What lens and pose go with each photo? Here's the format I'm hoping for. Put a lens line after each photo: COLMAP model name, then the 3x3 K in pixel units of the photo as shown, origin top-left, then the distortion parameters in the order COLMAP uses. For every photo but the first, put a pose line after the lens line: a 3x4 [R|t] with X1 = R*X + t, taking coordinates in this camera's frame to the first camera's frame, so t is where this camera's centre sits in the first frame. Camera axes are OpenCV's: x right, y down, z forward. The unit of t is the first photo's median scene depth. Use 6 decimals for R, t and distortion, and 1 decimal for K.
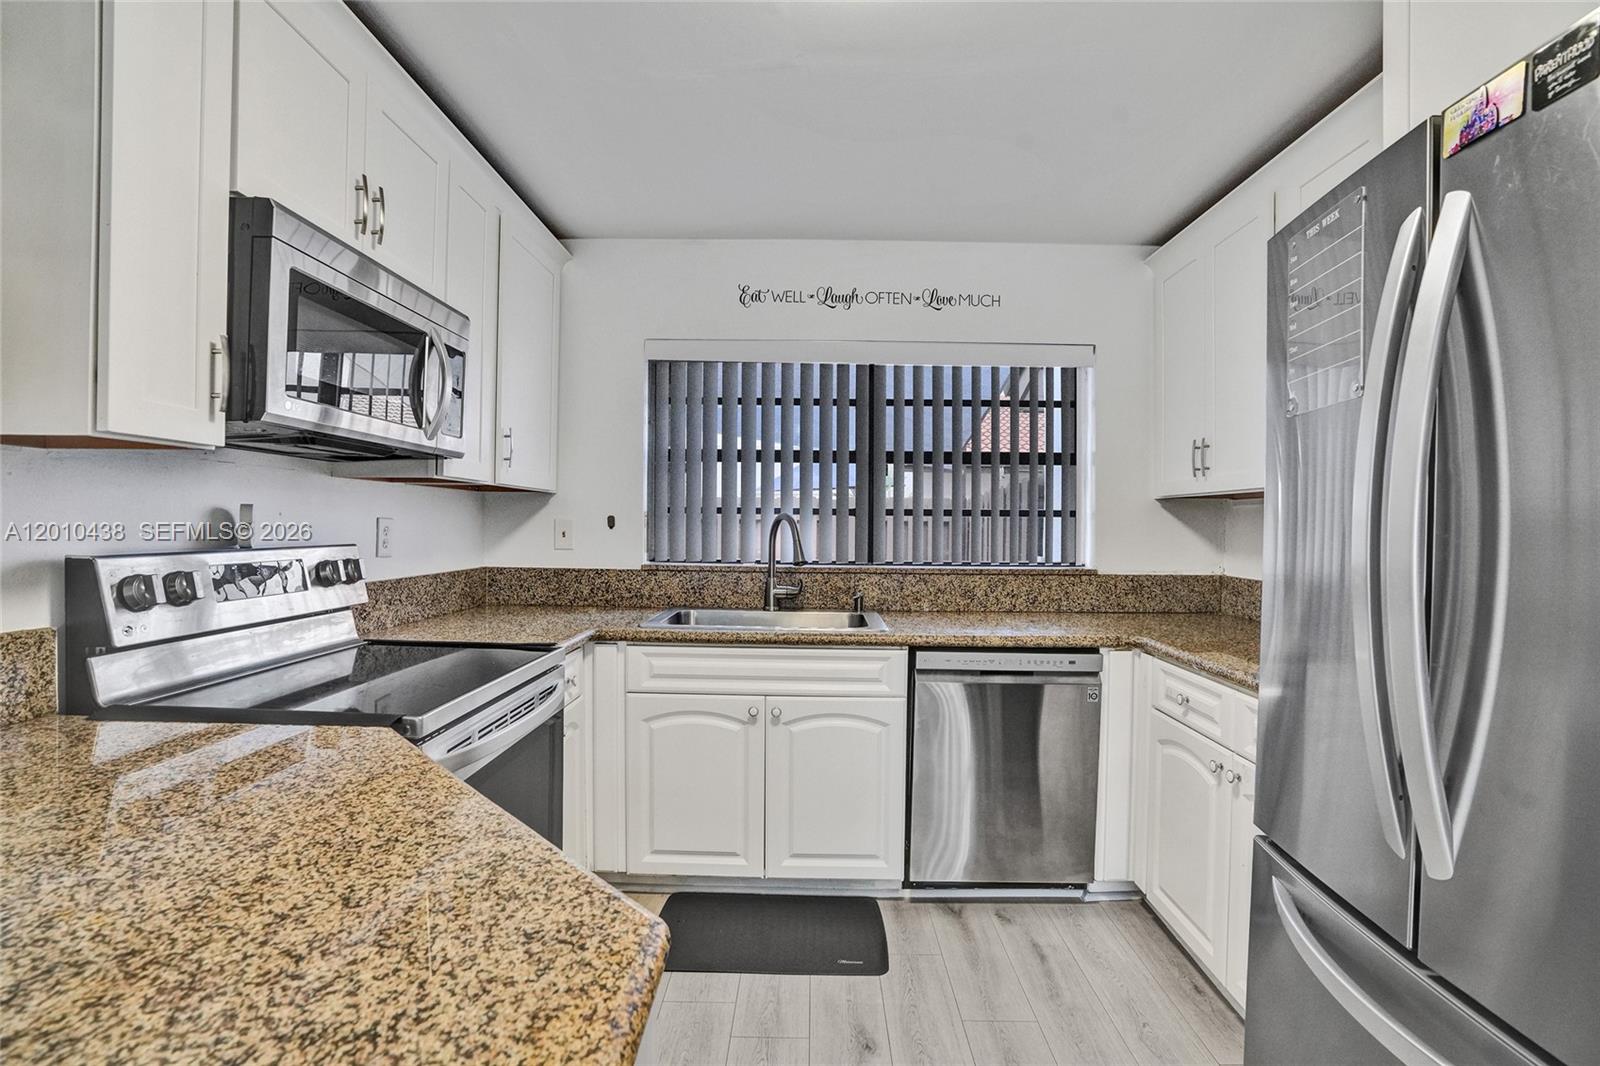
lens RADIAL K [[740.9, 0, 813.4], [0, 740.9, 531.6], [0, 0, 1]] dist [-0.052293, 0.010018]
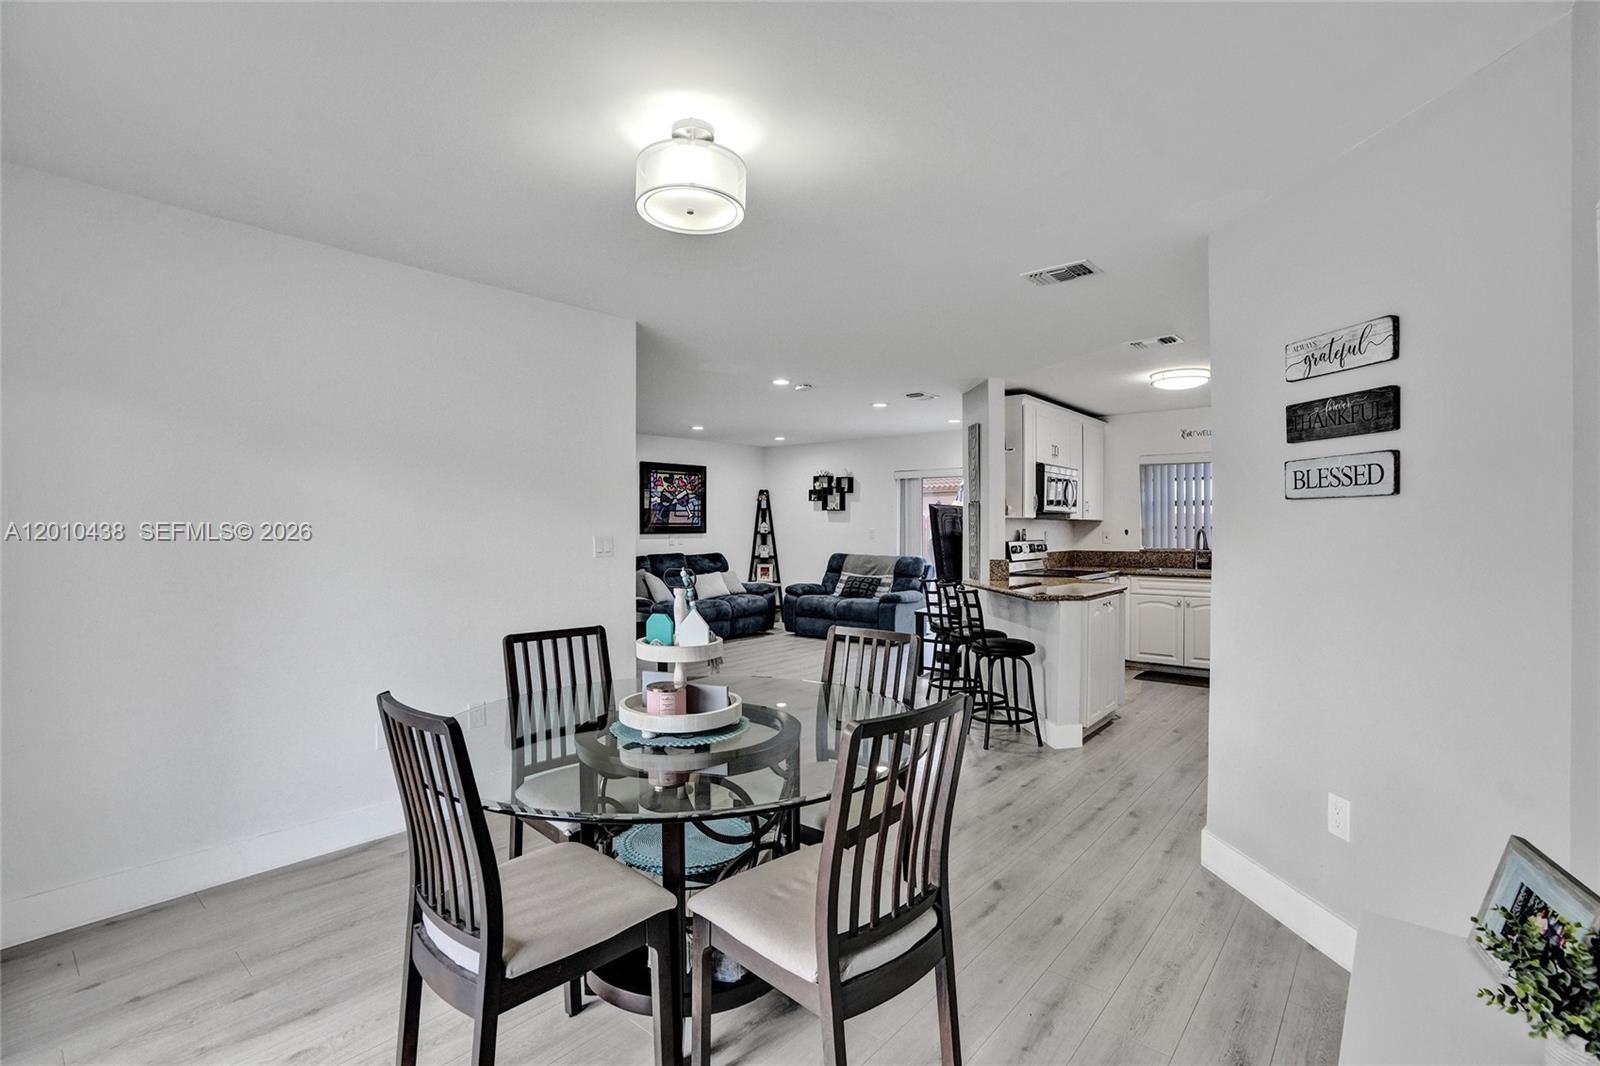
lens RADIAL K [[740.9, 0, 804.6], [0, 740.9, 531.4], [0, 0, 1]] dist [-0.052293, 0.010018]
pose [[0.768759, -0.008065, -0.639487, 0.582028], [0.004481, 0.999964, -0.007225, -0.002655], [0.639522, 0.002689, 0.768768, -1.955598]]
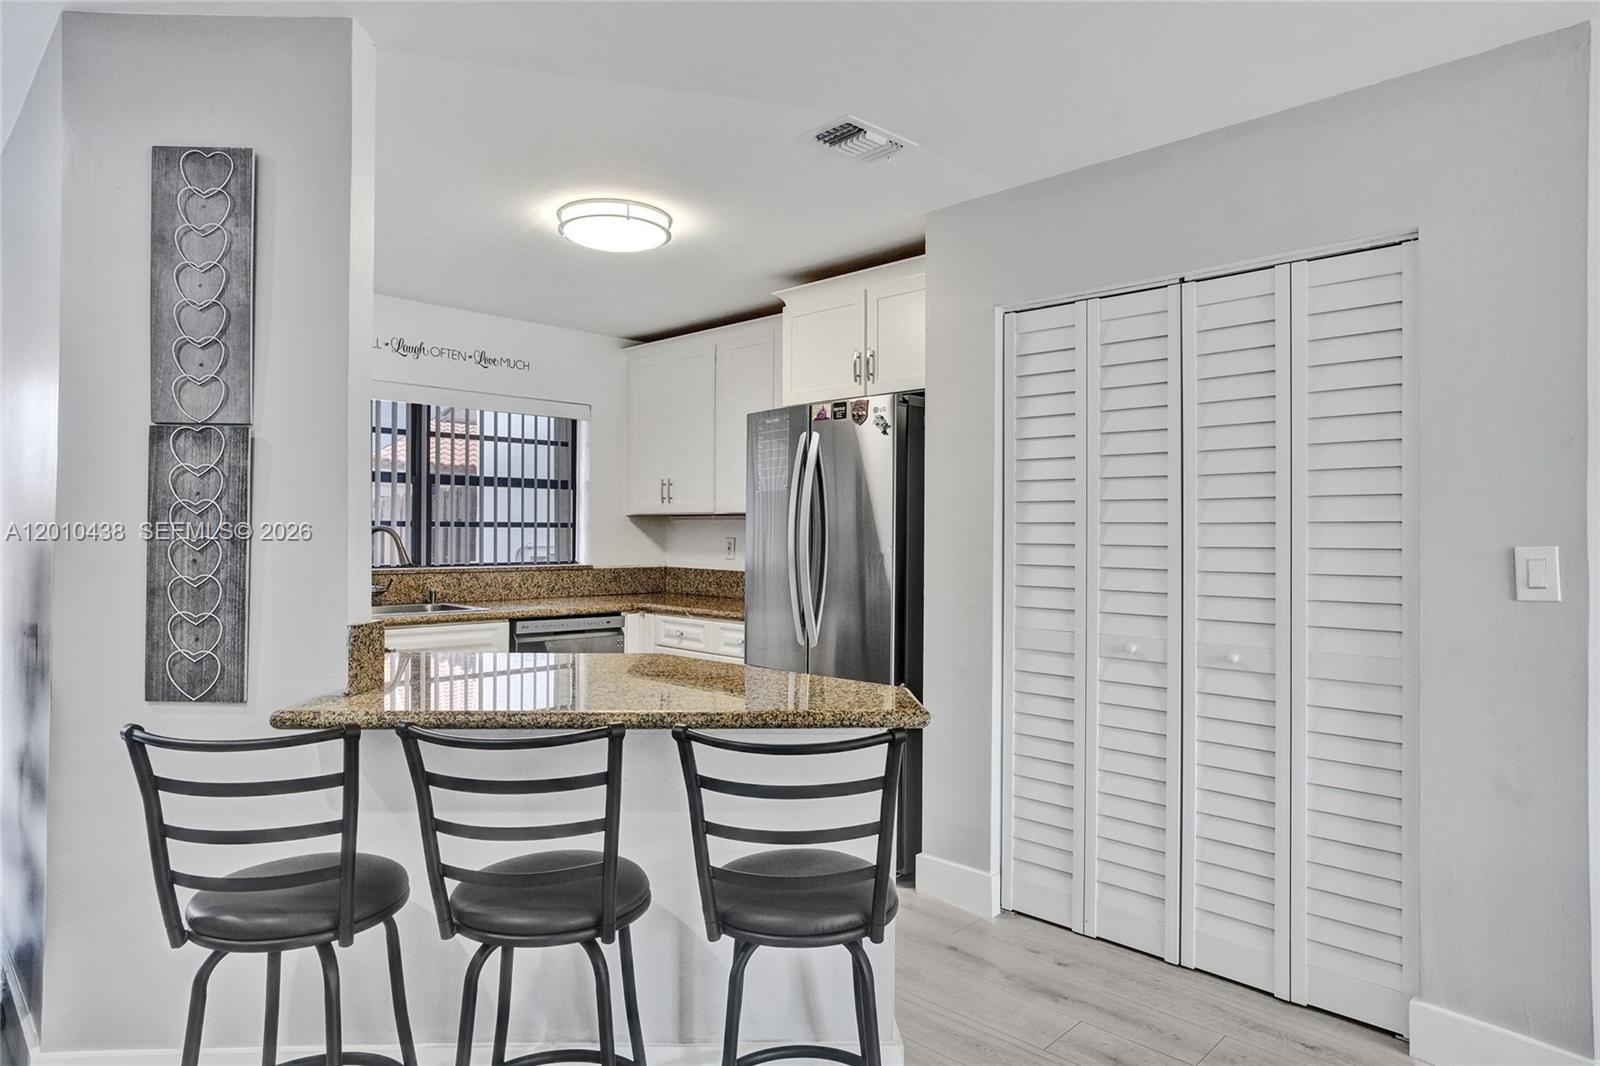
lens RADIAL K [[949.1, 0, 799.6], [0, 949.1, 525.9], [0, 0, 1]] dist [-0.003765, 0.001289]
pose [[0.702309, 0.000780, 0.711871, -0.795414], [0.006977, 0.999944, -0.007979, -0.008018], [-0.711838, 0.010570, 0.702264, -0.707887]]
